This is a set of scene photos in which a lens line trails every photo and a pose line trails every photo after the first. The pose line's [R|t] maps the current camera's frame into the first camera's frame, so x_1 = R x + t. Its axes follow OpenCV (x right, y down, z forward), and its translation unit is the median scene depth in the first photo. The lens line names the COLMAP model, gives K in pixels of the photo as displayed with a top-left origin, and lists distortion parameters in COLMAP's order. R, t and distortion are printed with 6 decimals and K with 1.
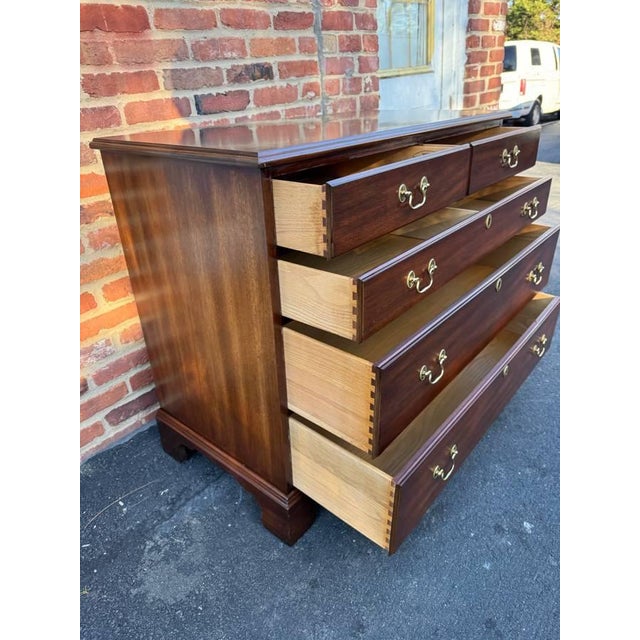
lens RADIAL K [[454.3, 0, 316.5], [0, 454.3, 321.5], [0, 0, 1]] dist [0.012654, -0.024091]
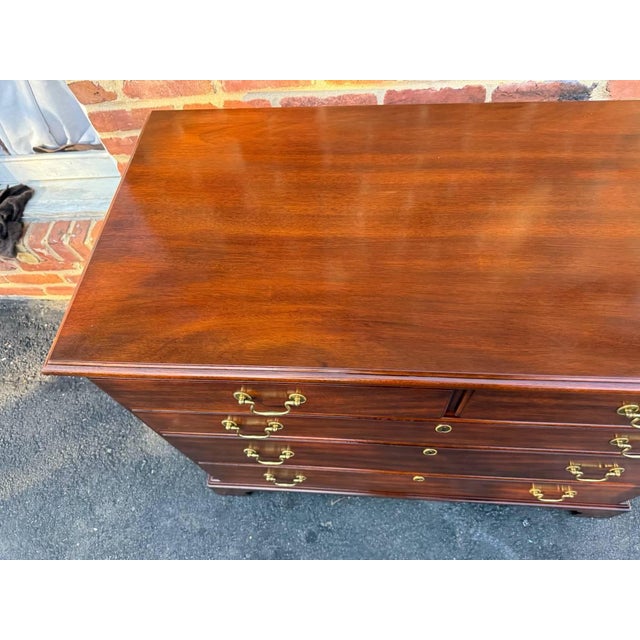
lens RADIAL K [[454.3, 0, 323.1], [0, 454.3, 318.3], [0, 0, 1]] dist [0.012654, -0.024091]
pose [[0.587093, 0.687674, -0.427114, 0.241868], [-0.325631, 0.683660, 0.653126, -0.577702], [0.741138, -0.244364, 0.625300, 0.437115]]
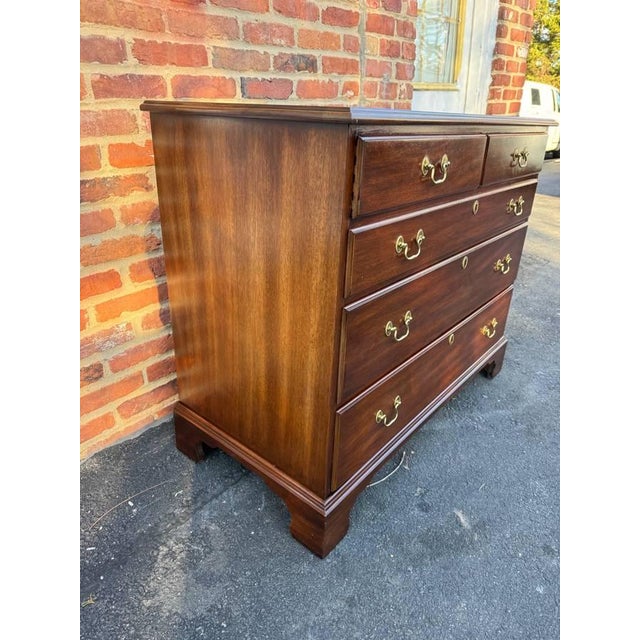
lens RADIAL K [[454.3, 0, 320.7], [0, 454.3, 314.4], [0, 0, 1]] dist [0.012654, -0.024091]
pose [[0.997503, 0.062518, 0.032856, -0.095358], [-0.060440, 0.996317, -0.060825, 0.051632], [-0.036537, 0.058687, 0.997608, 0.055925]]
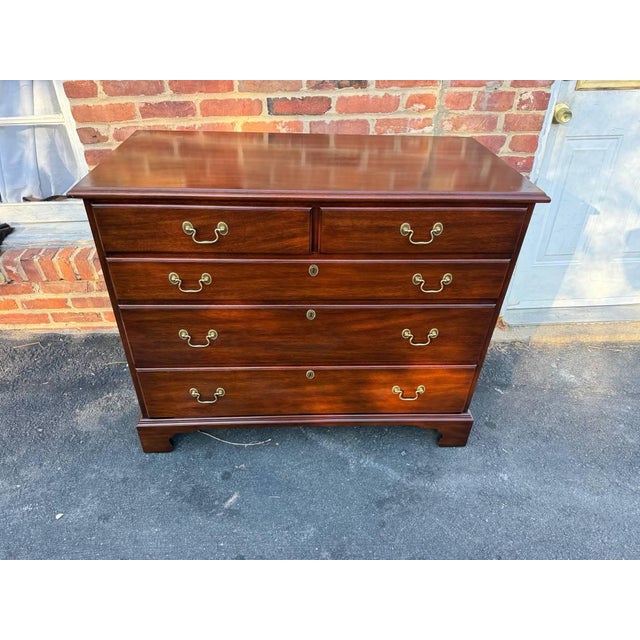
lens RADIAL K [[454.3, 0, 316.6], [0, 454.3, 322.9], [0, 0, 1]] dist [0.012654, -0.024091]
pose [[0.677022, 0.470835, -0.565646, 0.709569], [-0.384127, 0.881652, 0.274112, -0.344235], [0.627764, 0.031700, 0.777758, 0.189568]]
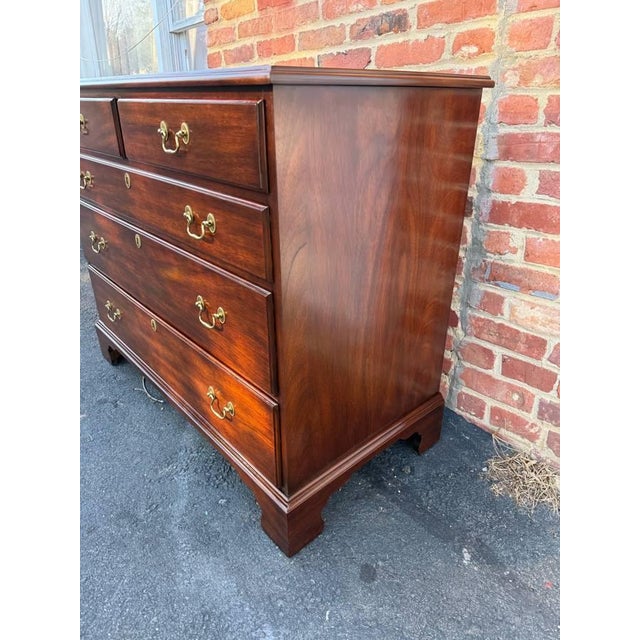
lens RADIAL K [[454.3, 0, 322.3], [0, 454.3, 318.0], [0, 0, 1]] dist [0.012654, -0.024091]
pose [[-0.136745, 0.464649, -0.874873, 0.883476], [-0.453348, 0.755901, 0.472323, -0.517409], [0.880782, 0.461209, 0.107282, 1.127567]]
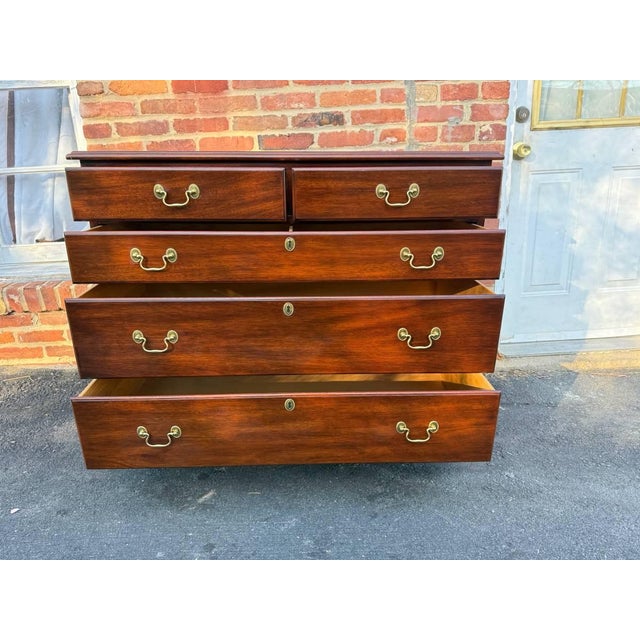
lens RADIAL K [[454.3, 0, 319.2], [0, 454.3, 320.5], [0, 0, 1]] dist [0.012654, -0.024091]
pose [[0.671962, 0.271874, -0.688877, 0.877261], [-0.360343, 0.932672, 0.016595, -0.076010], [0.647008, 0.237080, 0.724688, 0.269933]]
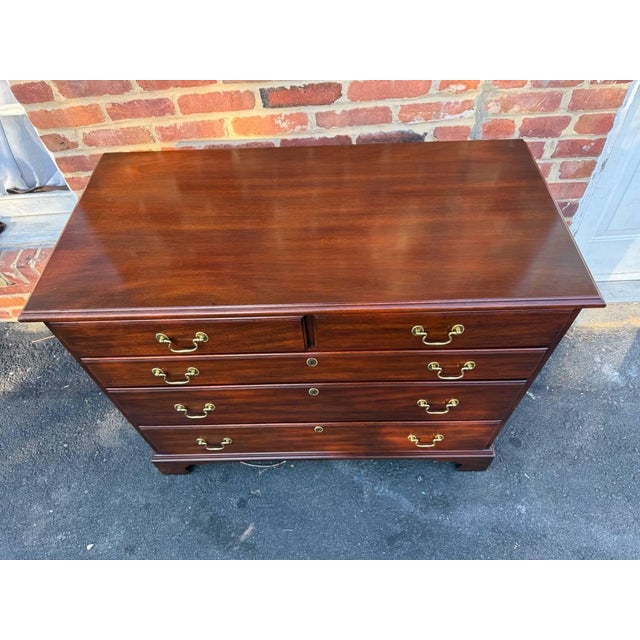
lens RADIAL K [[454.3, 0, 322.8], [0, 454.3, 316.5], [0, 0, 1]] dist [0.012654, -0.024091]
pose [[0.641421, 0.611769, -0.462945, 0.491270], [-0.338953, 0.767319, 0.544365, -0.658214], [0.688252, -0.192250, 0.699535, 0.348328]]
